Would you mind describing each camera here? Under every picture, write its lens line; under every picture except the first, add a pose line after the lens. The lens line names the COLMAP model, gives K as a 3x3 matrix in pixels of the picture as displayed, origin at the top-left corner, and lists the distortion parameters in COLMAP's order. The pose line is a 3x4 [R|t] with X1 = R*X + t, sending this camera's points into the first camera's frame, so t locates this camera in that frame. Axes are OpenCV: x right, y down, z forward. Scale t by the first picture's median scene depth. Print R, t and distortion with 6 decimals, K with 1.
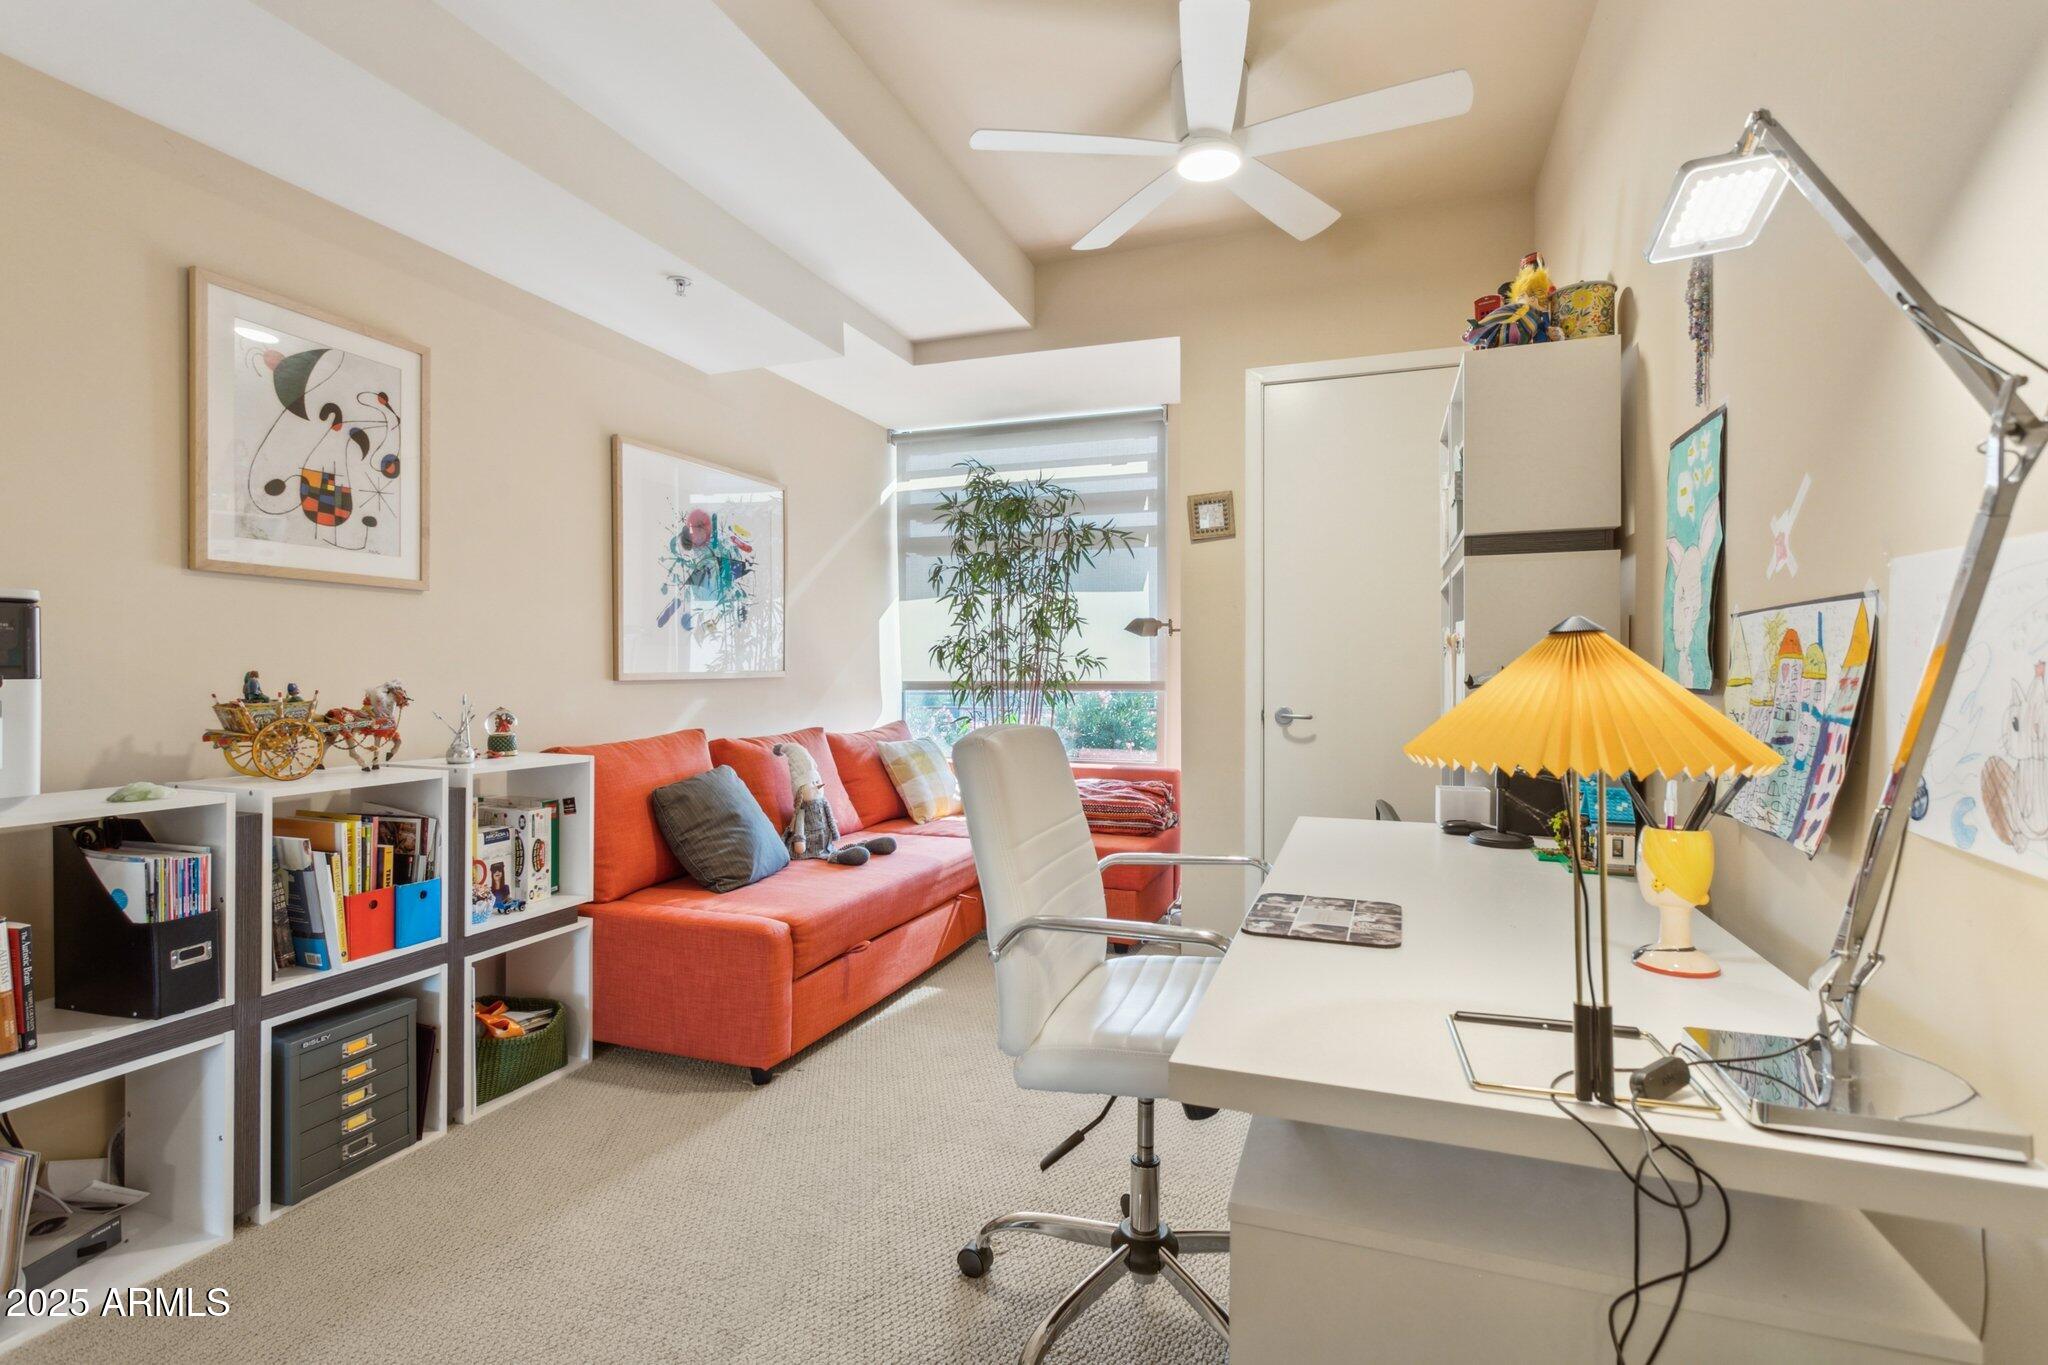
lens RADIAL K [[975.7, 0, 1021.2], [0, 975.7, 677.2], [0, 0, 1]] dist [0.000284, 0.000239]
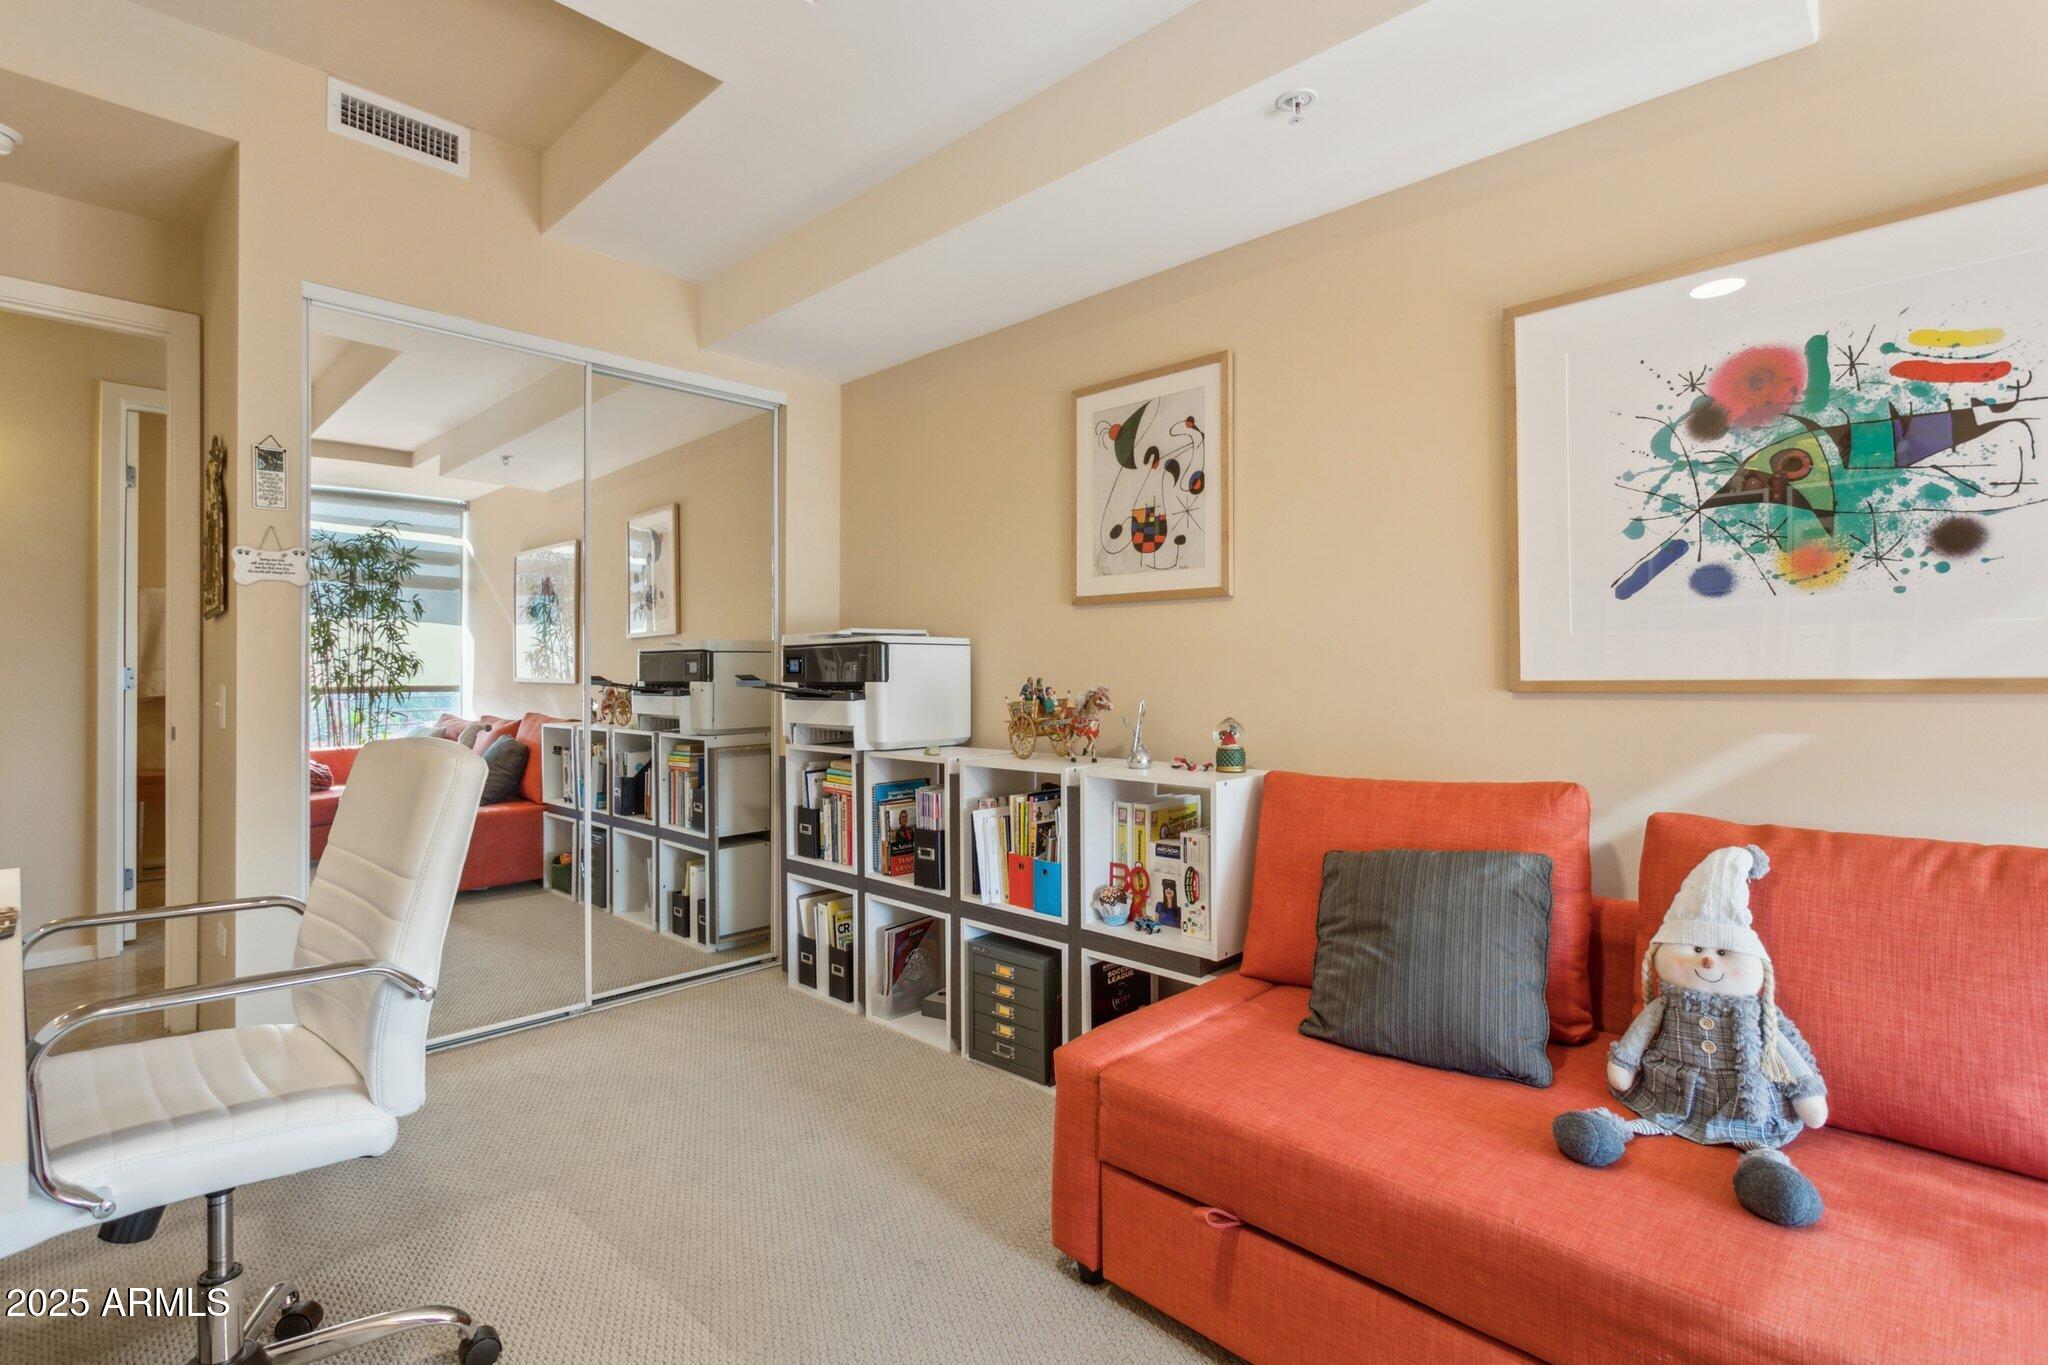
lens RADIAL K [[975.7, 0, 1018.5], [0, 975.7, 670.3], [0, 0, 1]] dist [0.000284, 0.000239]
pose [[-0.412816, -0.006628, -0.910790, 0.396393], [-0.004575, 0.999976, -0.005203, -0.007654], [0.910803, 0.002019, -0.412836, 1.279830]]
